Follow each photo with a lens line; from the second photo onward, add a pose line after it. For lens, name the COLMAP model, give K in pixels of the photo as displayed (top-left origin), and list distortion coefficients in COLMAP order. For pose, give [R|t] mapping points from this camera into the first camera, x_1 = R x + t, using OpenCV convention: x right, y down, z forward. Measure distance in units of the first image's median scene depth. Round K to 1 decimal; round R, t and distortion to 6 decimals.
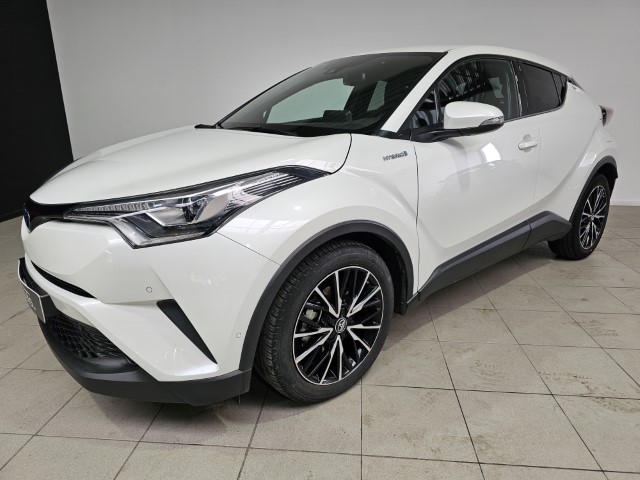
lens RADIAL K [[461.1, 0, 323.7], [0, 461.1, 238.6], [0, 0, 1]] dist [0.084785, -0.044134]
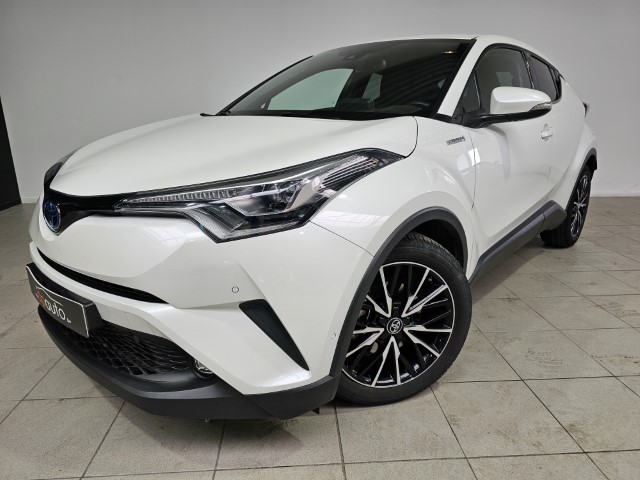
lens RADIAL K [[461.1, 0, 316.4], [0, 461.1, 234.7], [0, 0, 1]] dist [0.084785, -0.044134]
pose [[0.984830, -0.032172, 0.170514, -0.313210], [0.035082, 0.999285, -0.014078, 0.021194], [-0.169940, 0.019846, 0.985255, 0.107325]]
